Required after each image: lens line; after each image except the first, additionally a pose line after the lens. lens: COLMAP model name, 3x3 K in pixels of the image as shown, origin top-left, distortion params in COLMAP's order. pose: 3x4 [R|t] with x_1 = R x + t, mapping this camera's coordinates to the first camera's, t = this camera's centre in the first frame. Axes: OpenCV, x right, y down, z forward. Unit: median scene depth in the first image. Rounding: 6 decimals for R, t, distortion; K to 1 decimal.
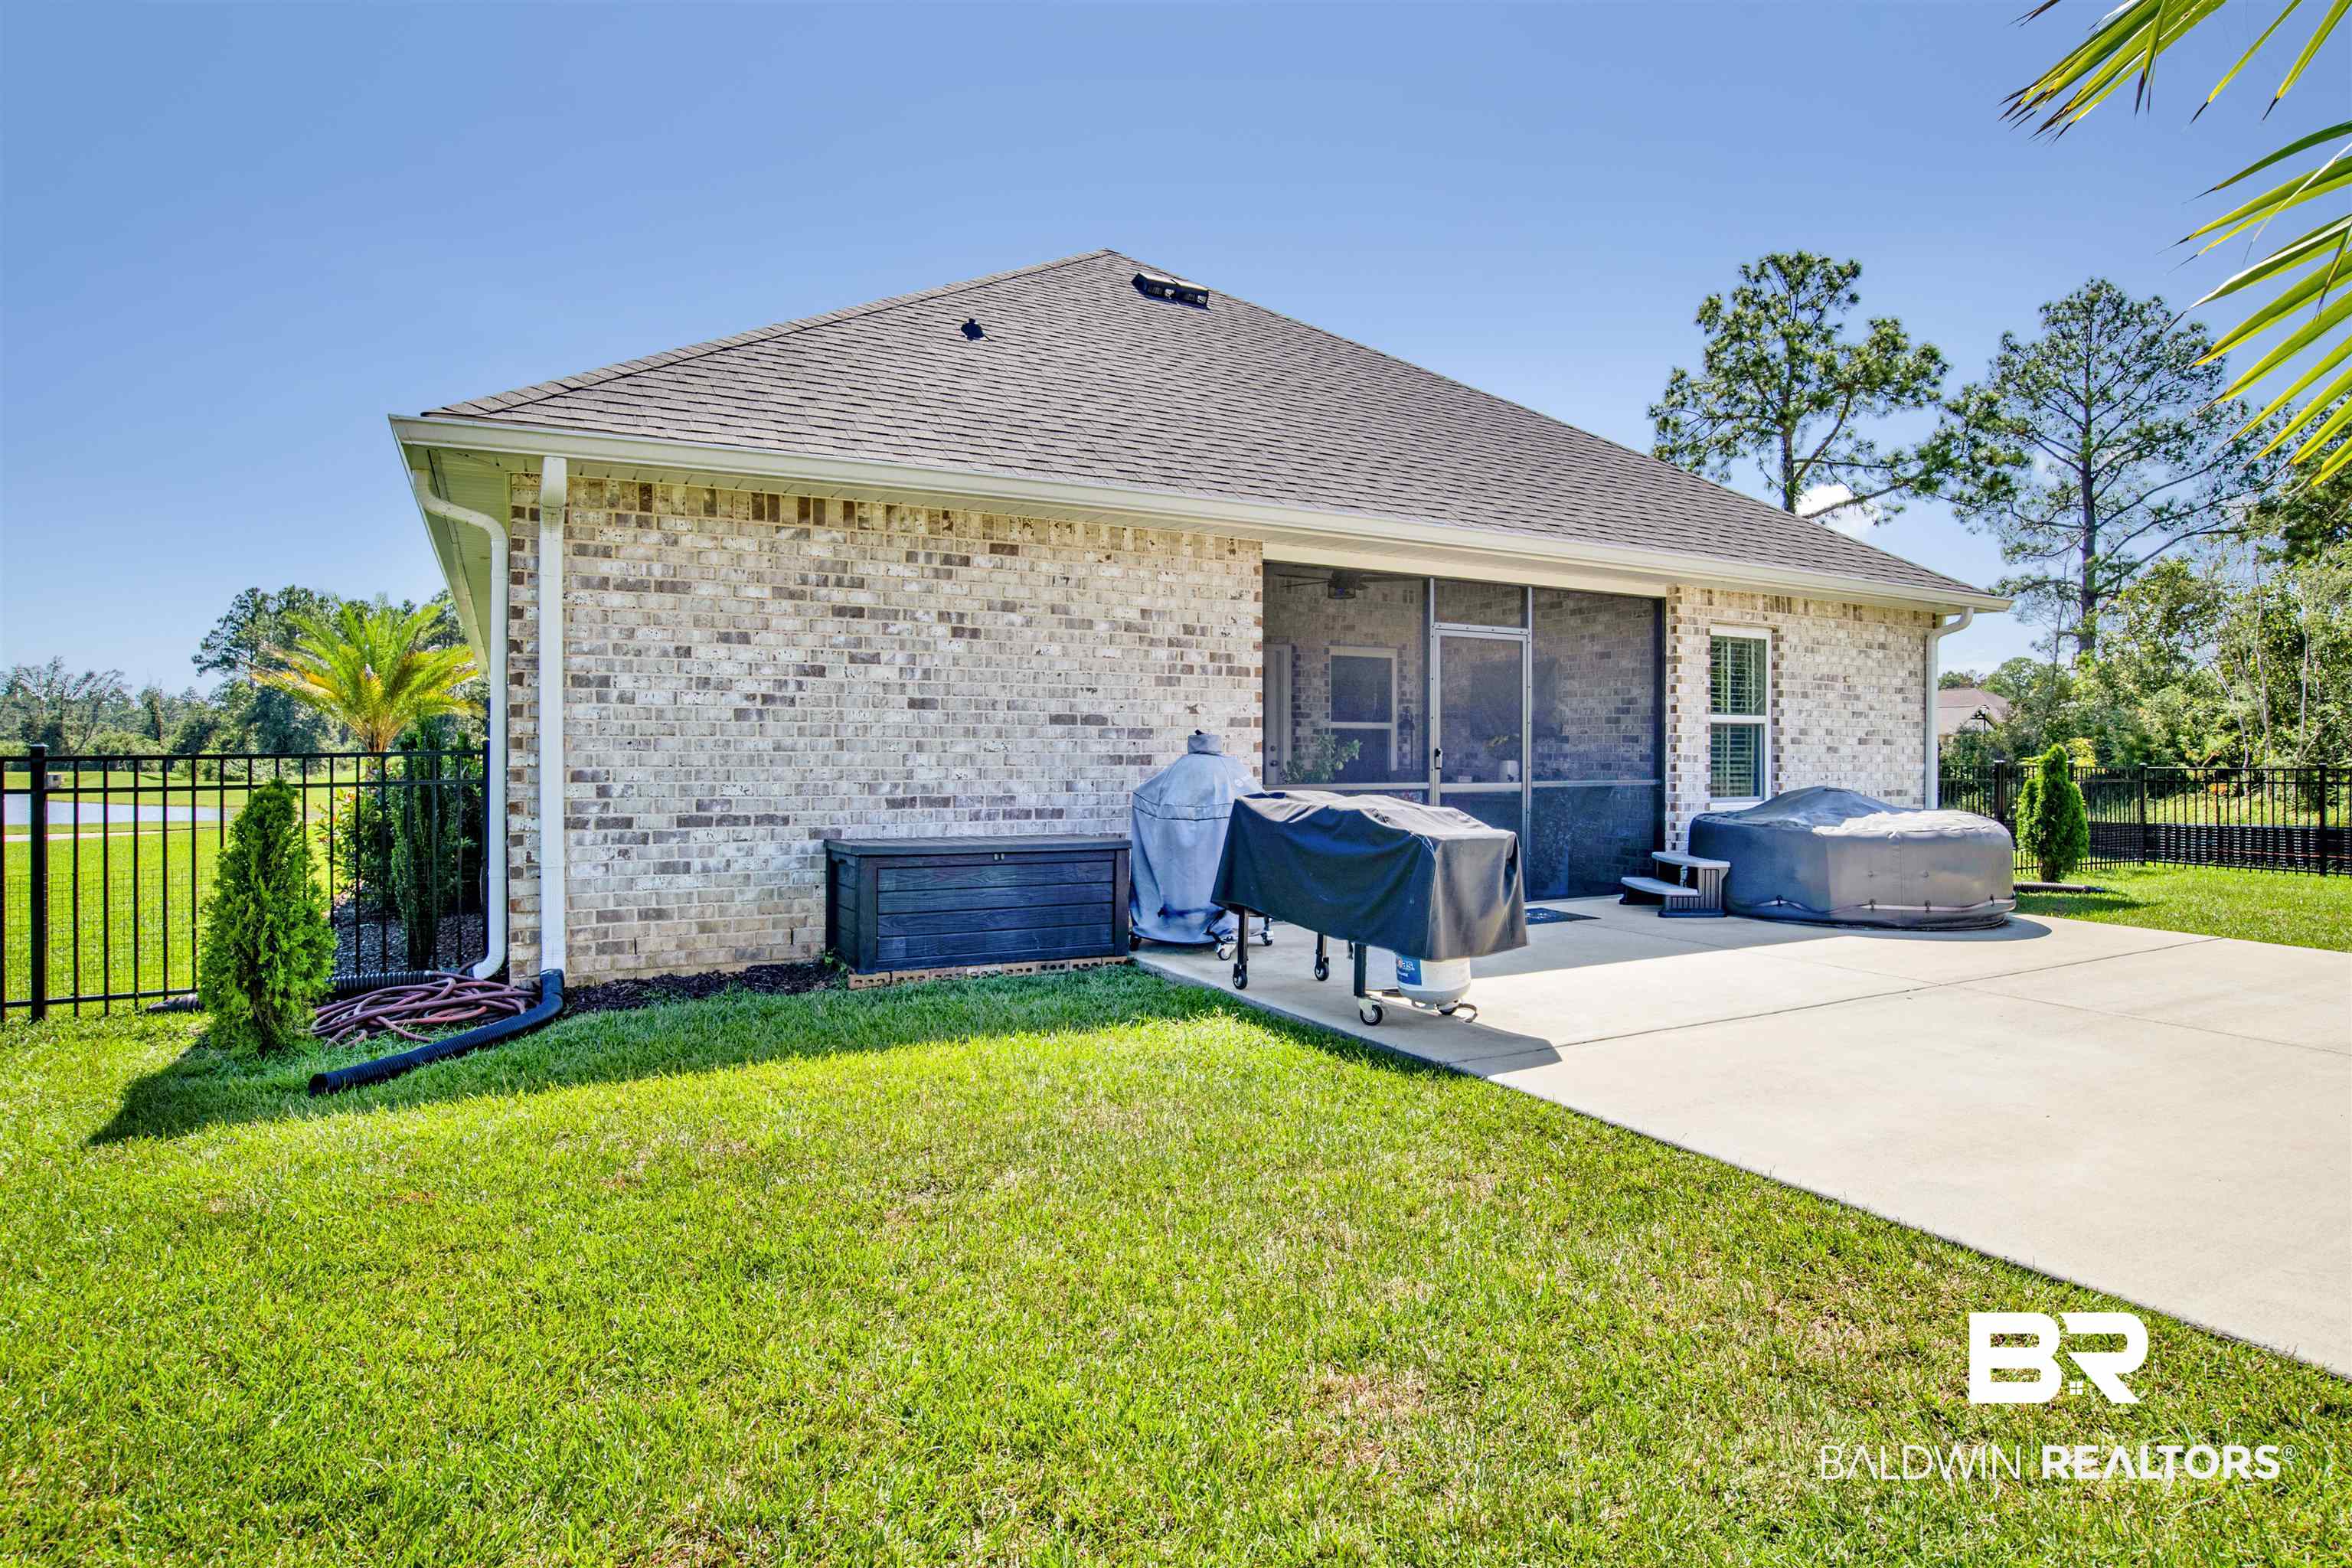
lens RADIAL K [[1293.6, 0, 1204.5], [0, 1293.6, 761.8], [0, 0, 1]] dist [-0.079129, 0.032511]
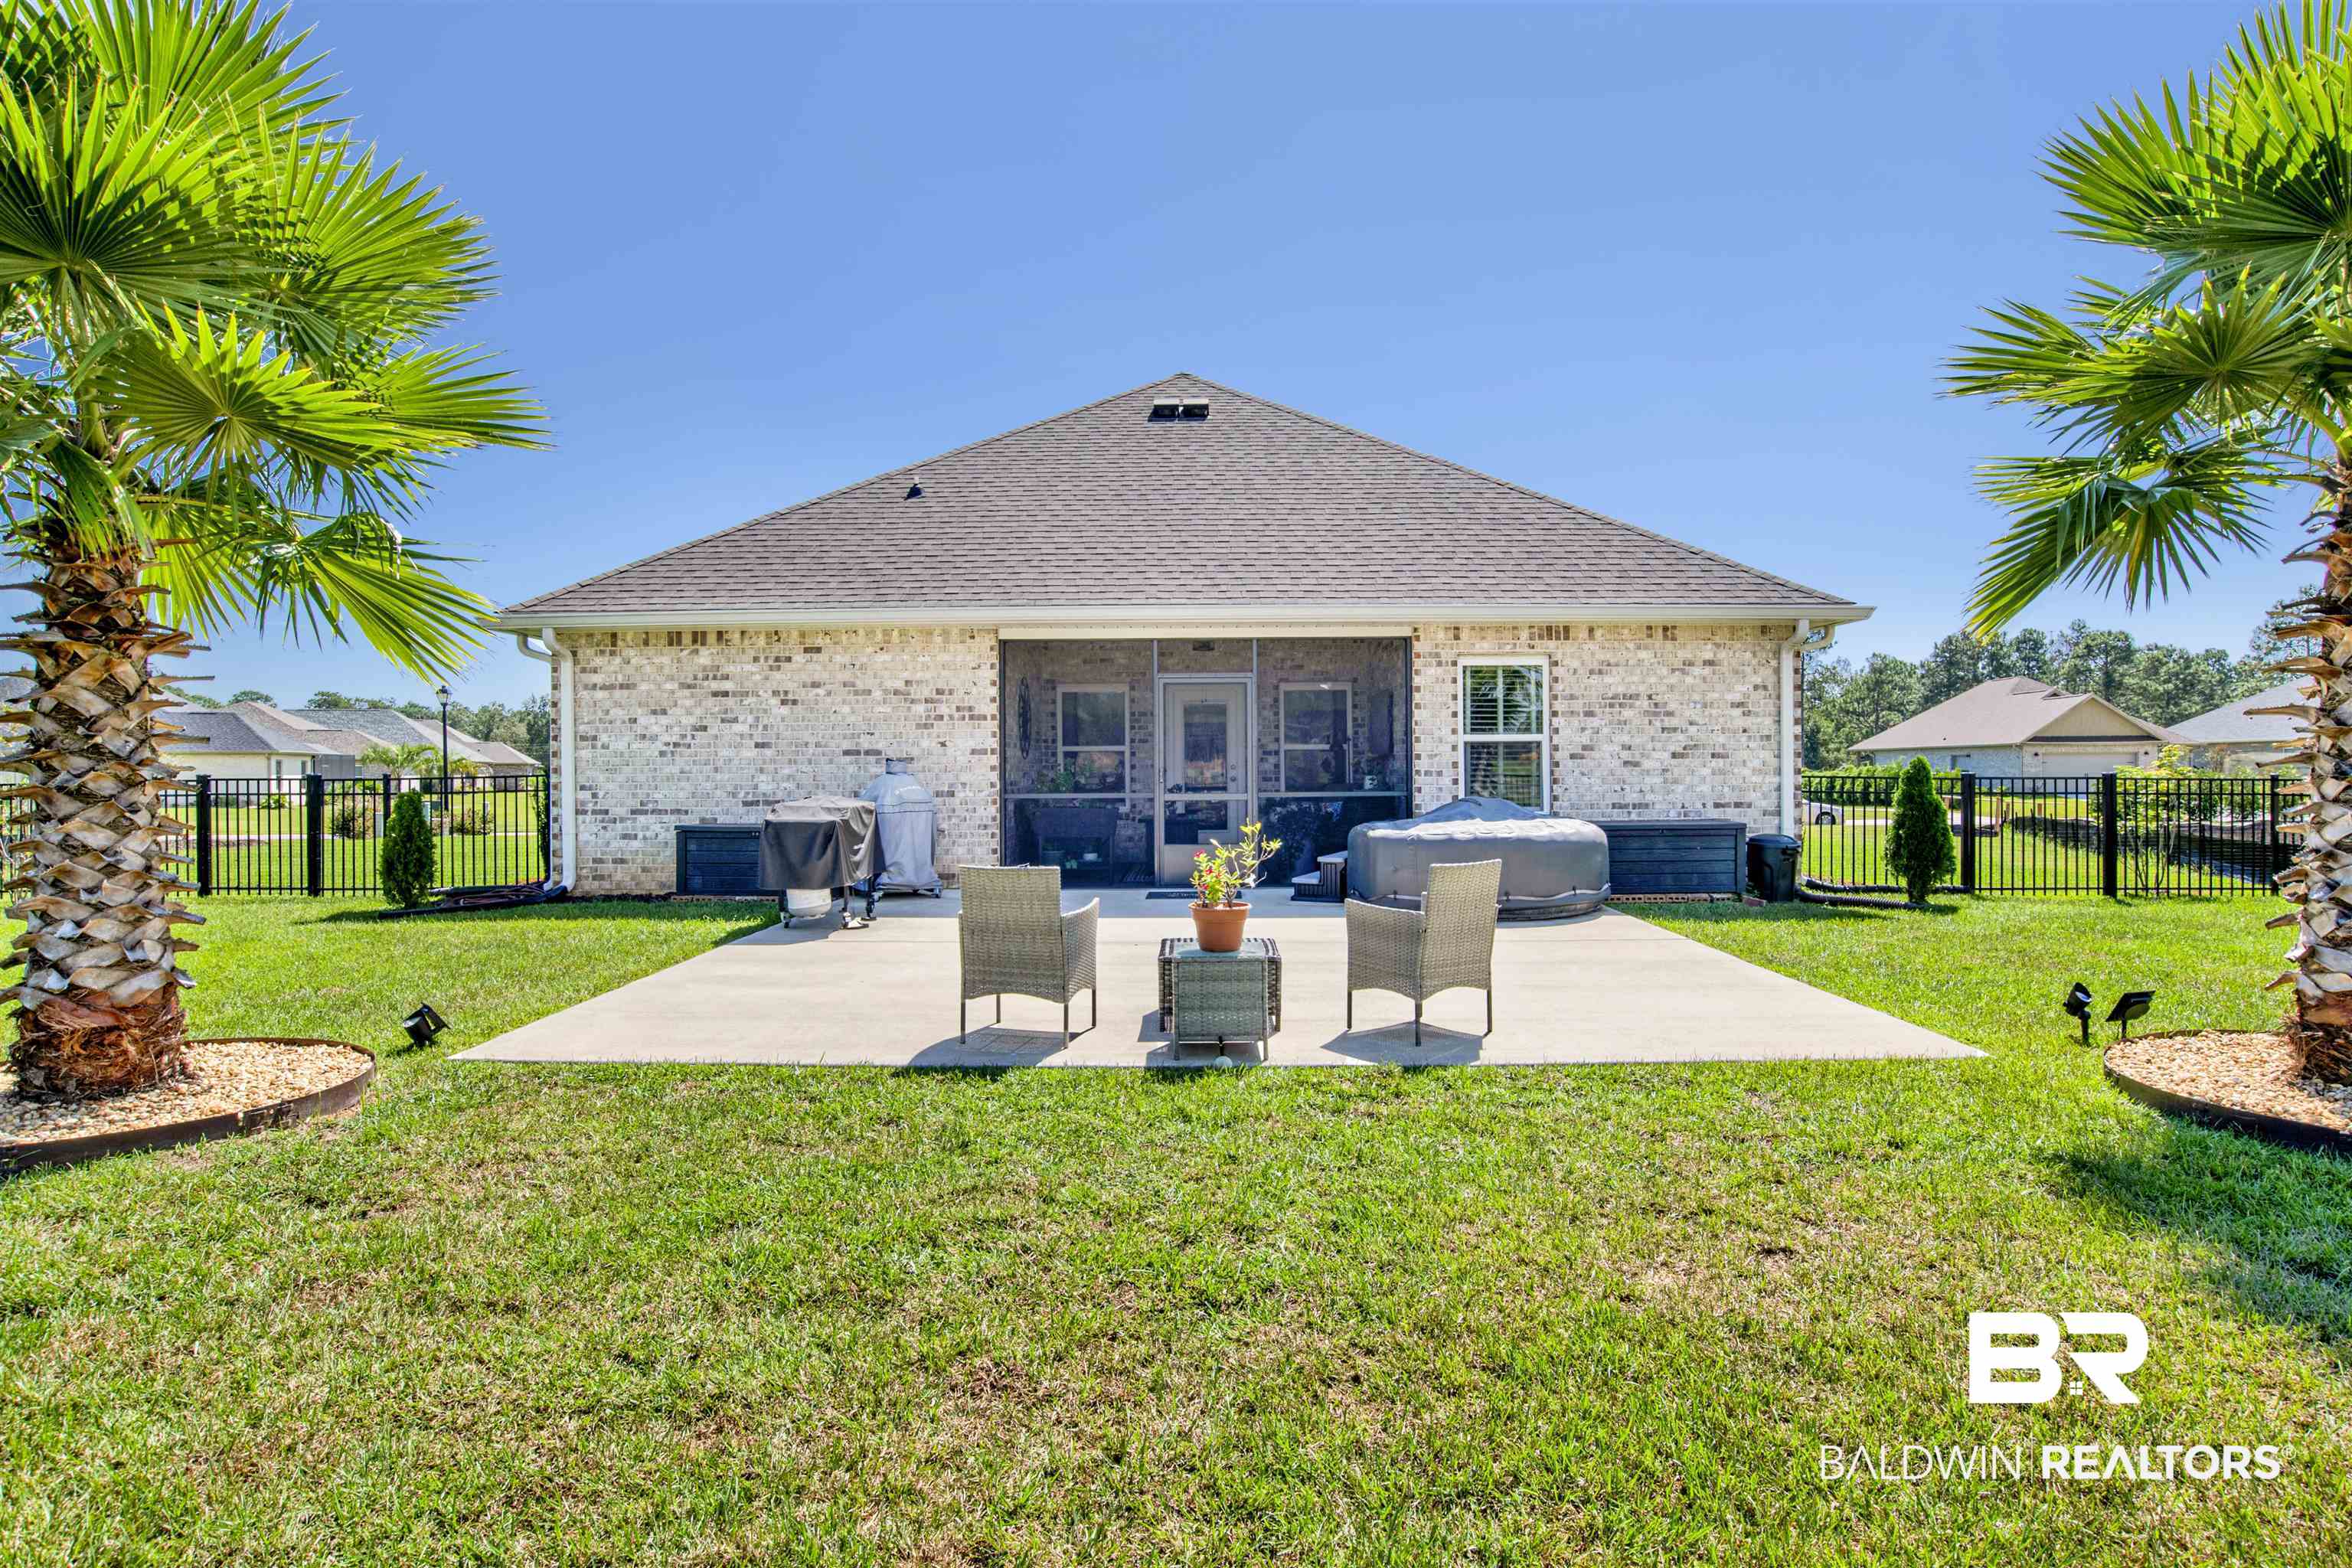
lens RADIAL K [[1293.6, 0, 1204.5], [0, 1293.6, 761.8], [0, 0, 1]] dist [-0.079129, 0.032511]
pose [[0.864731, -0.011401, -0.502105, 1.112210], [0.004662, 0.999881, -0.014675, 0.004443], [0.502213, 0.010349, 0.864682, -0.168671]]
